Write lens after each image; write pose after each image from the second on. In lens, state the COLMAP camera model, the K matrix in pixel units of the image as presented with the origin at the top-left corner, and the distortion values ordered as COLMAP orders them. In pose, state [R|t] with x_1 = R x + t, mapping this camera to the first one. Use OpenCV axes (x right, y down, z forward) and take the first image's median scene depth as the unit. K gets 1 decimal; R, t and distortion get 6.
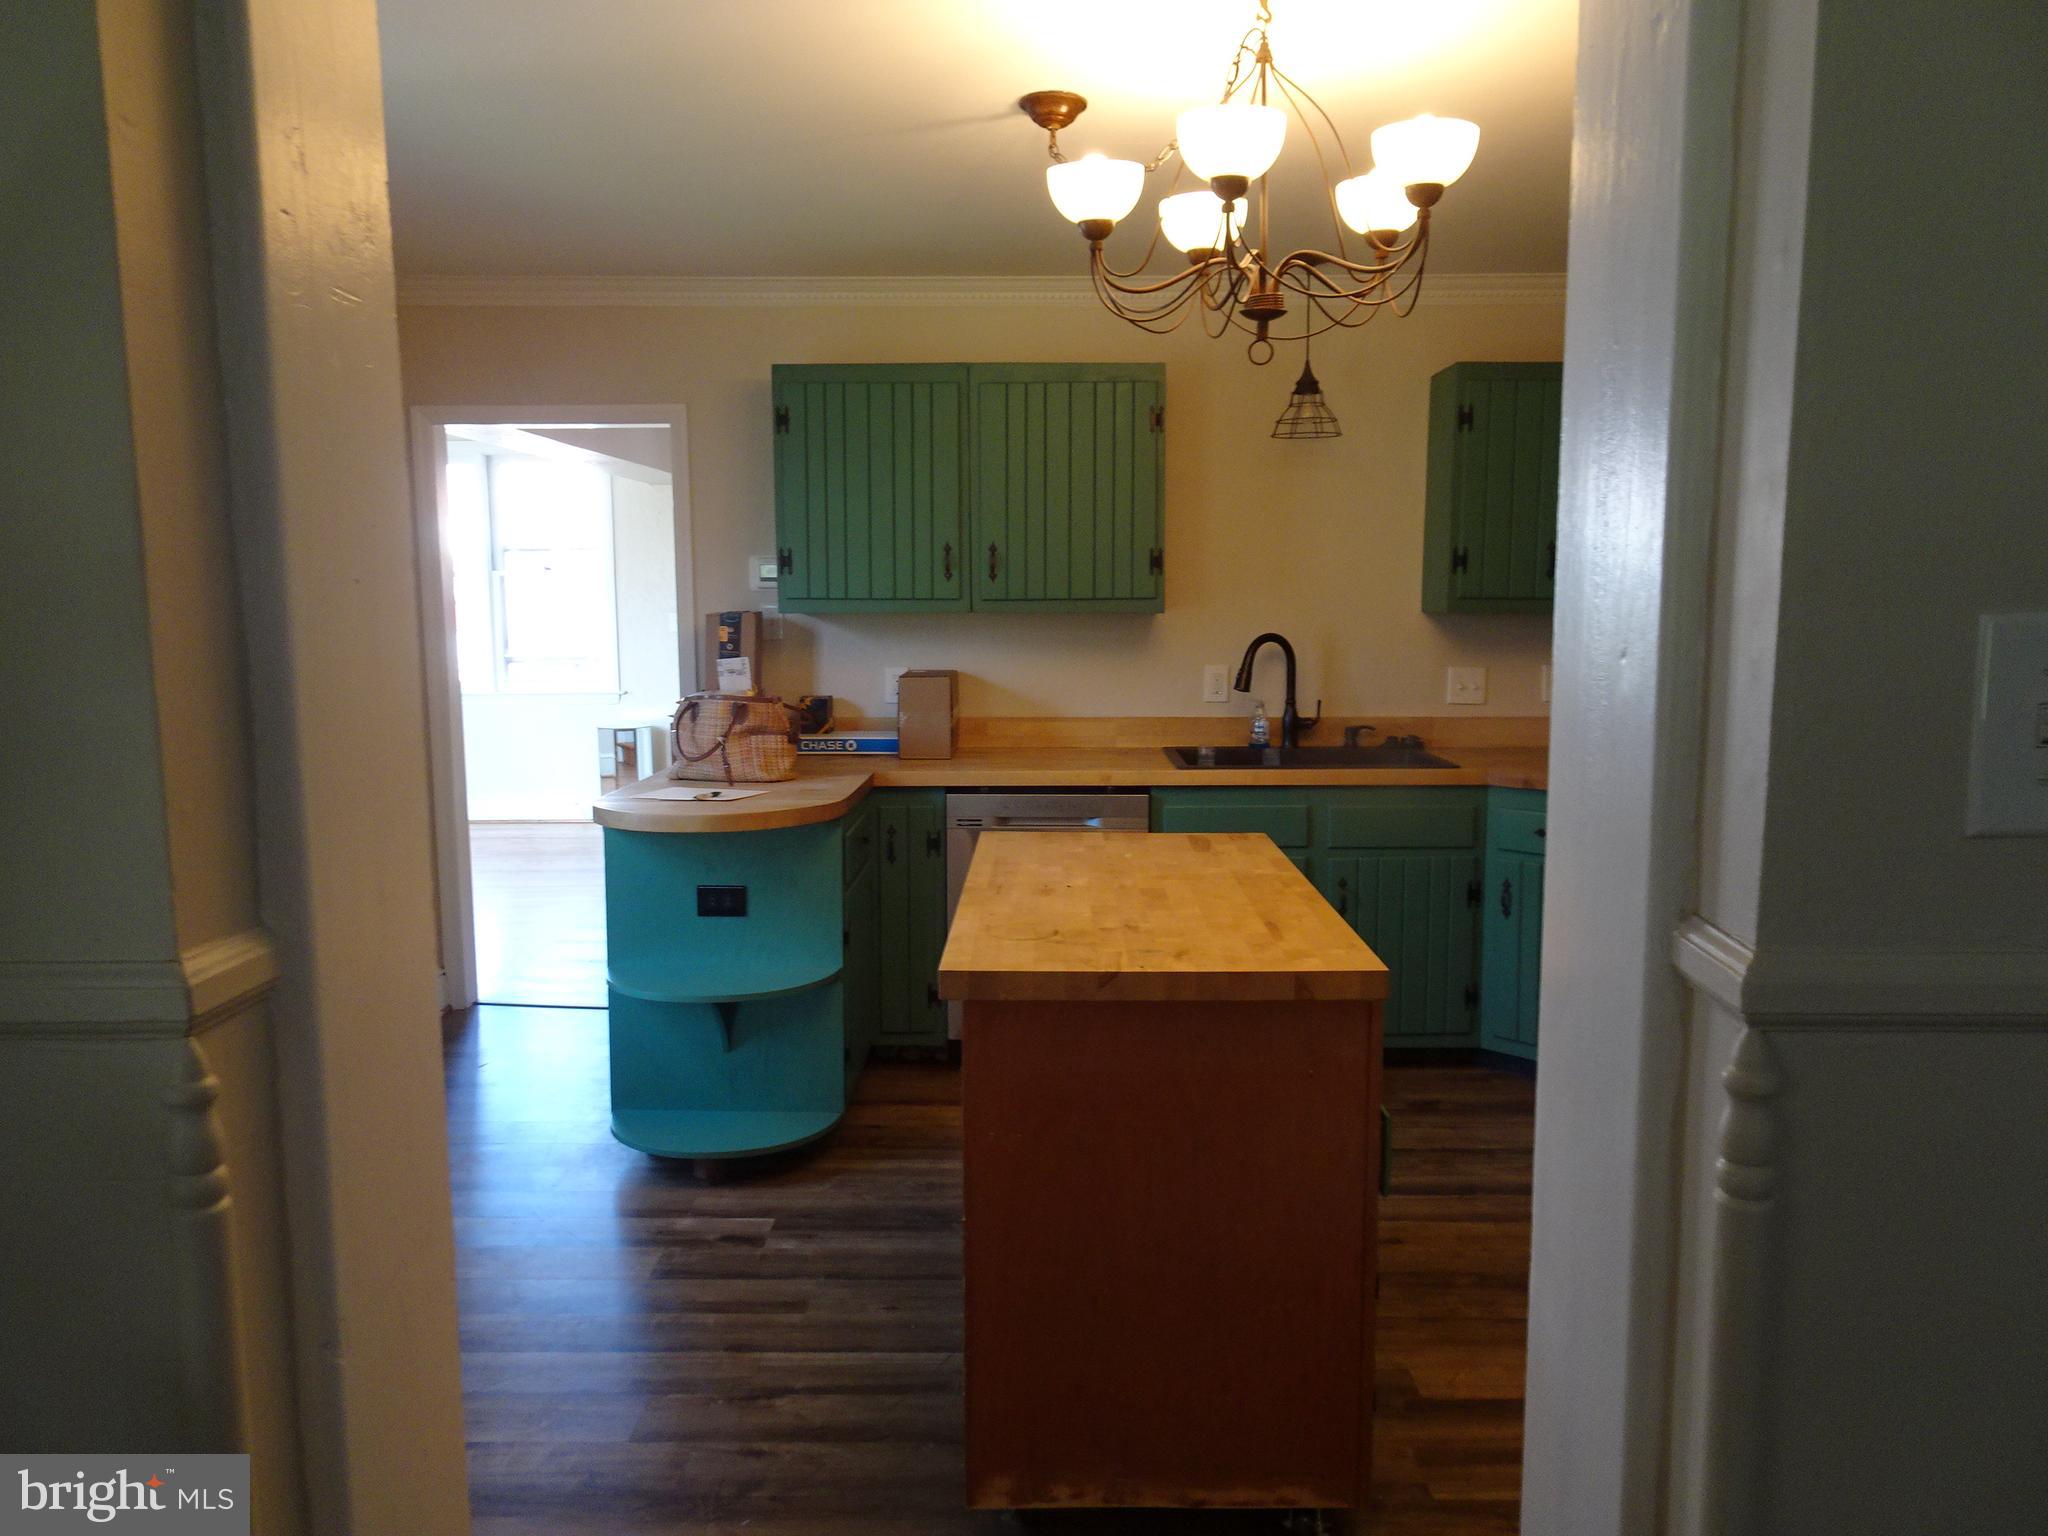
lens RADIAL K [[1458.5, 0, 1024.0], [0, 1458.5, 768.0], [0, 0, 1]] dist [0.011160, -0.000847]
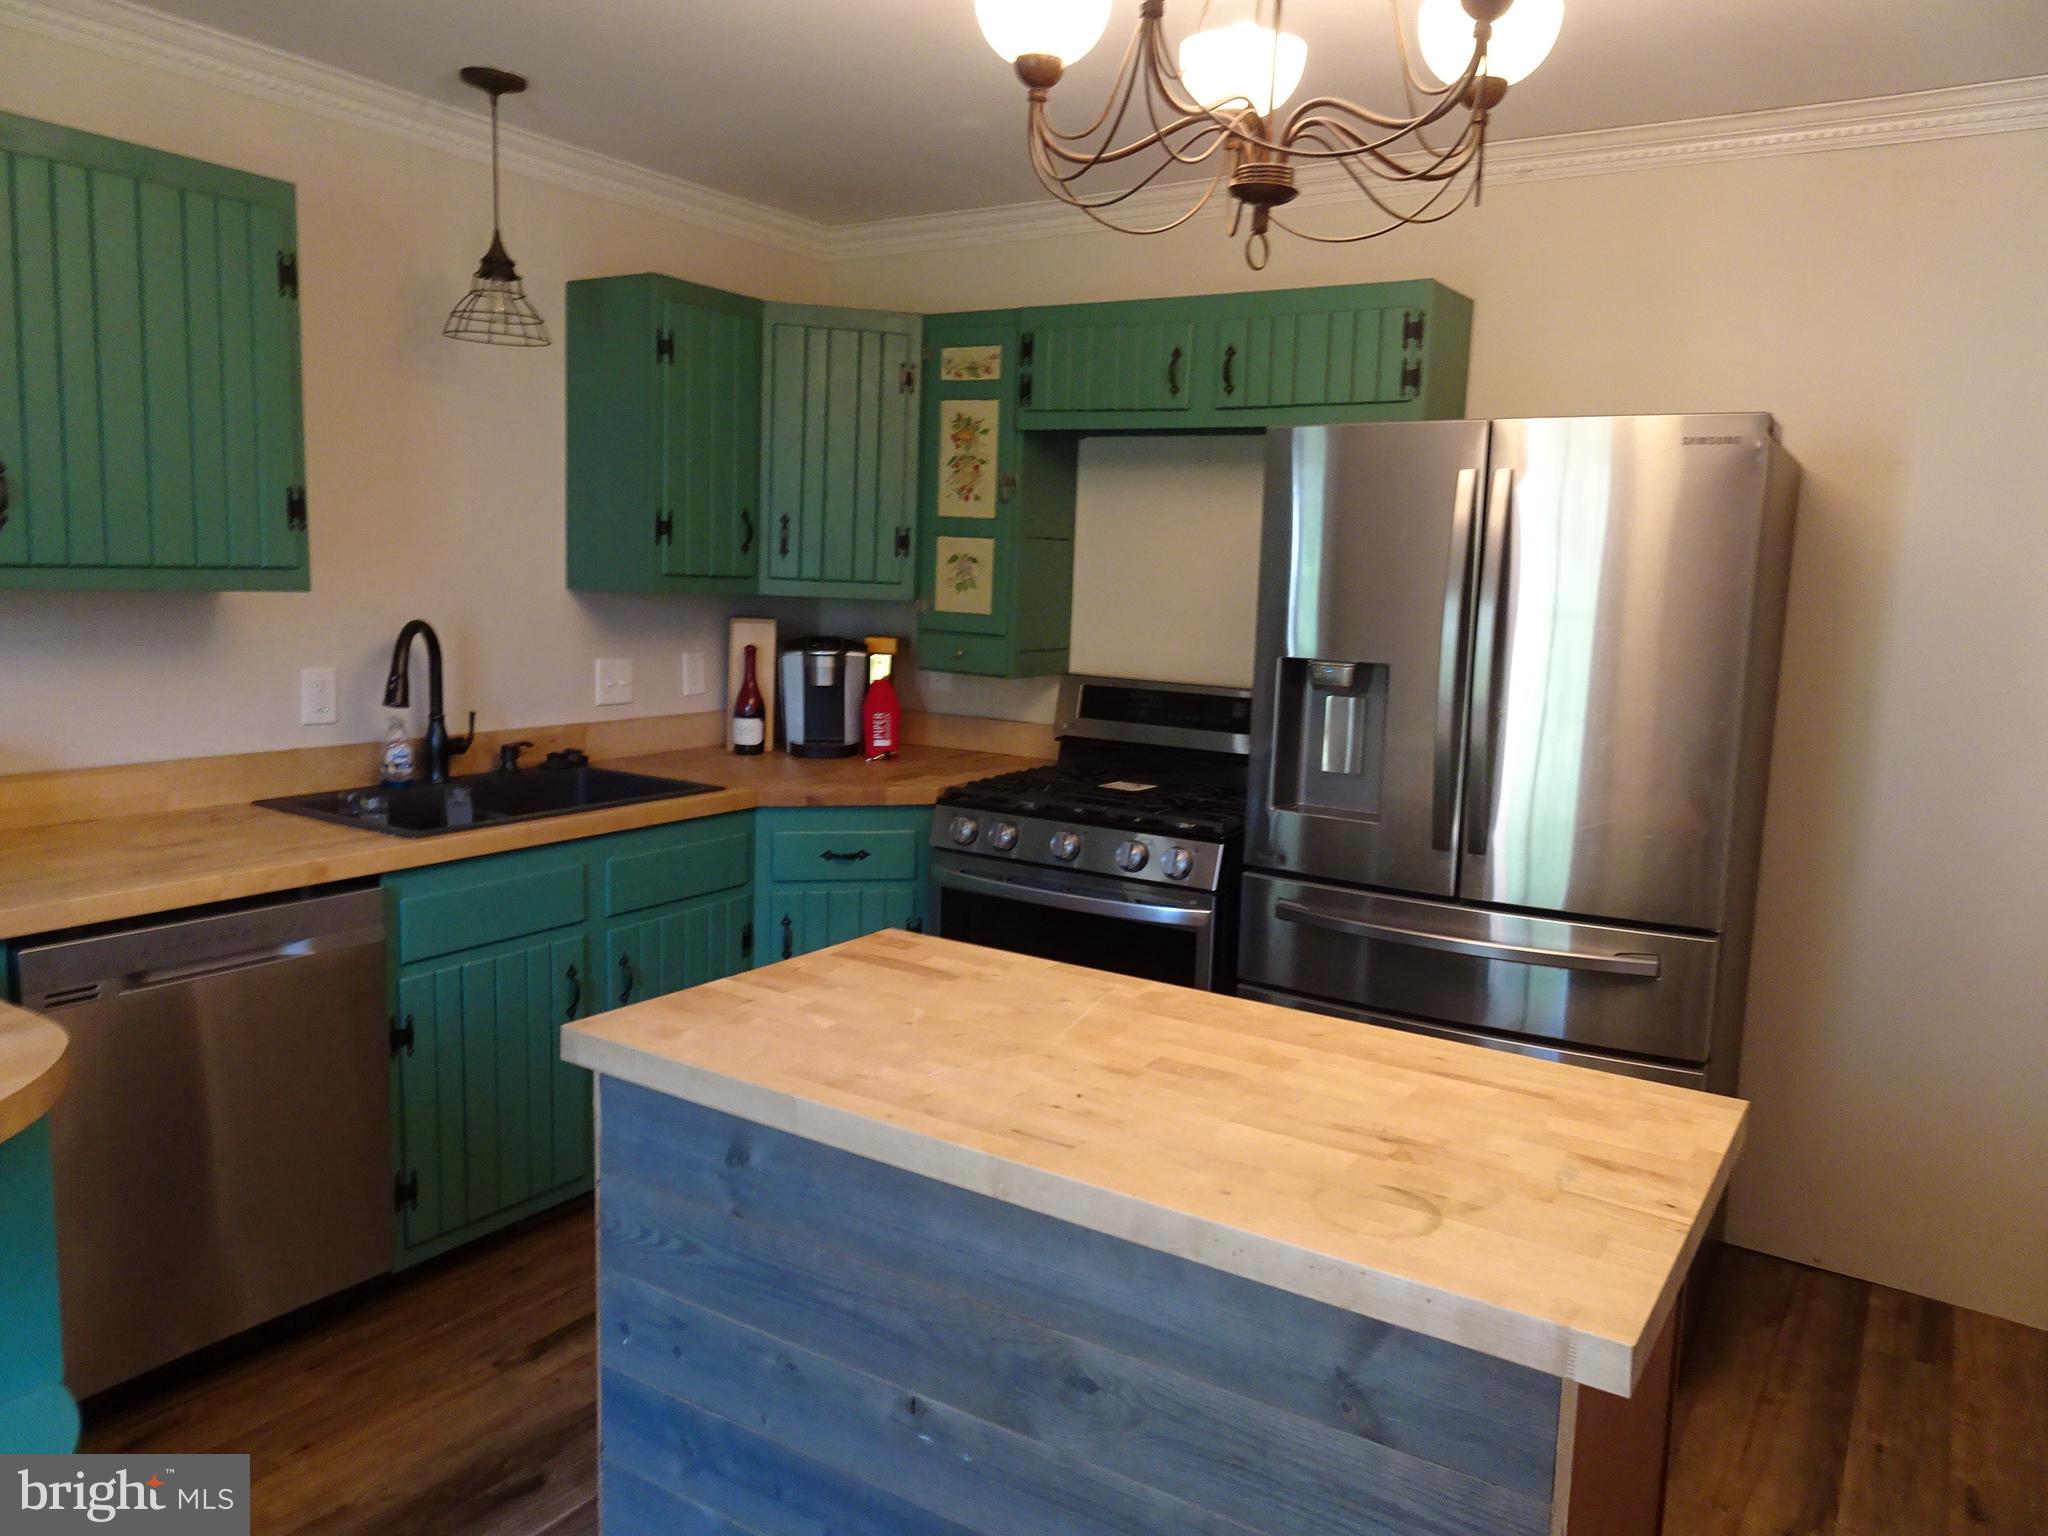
lens RADIAL K [[1458.5, 0, 1024.0], [0, 1458.5, 768.0], [0, 0, 1]] dist [0.011160, -0.000847]
pose [[0.539700, -0.097337, 0.836211, -0.271894], [0.065755, 0.995133, 0.073397, -0.057221], [-0.839285, 0.015373, 0.543474, 0.405712]]
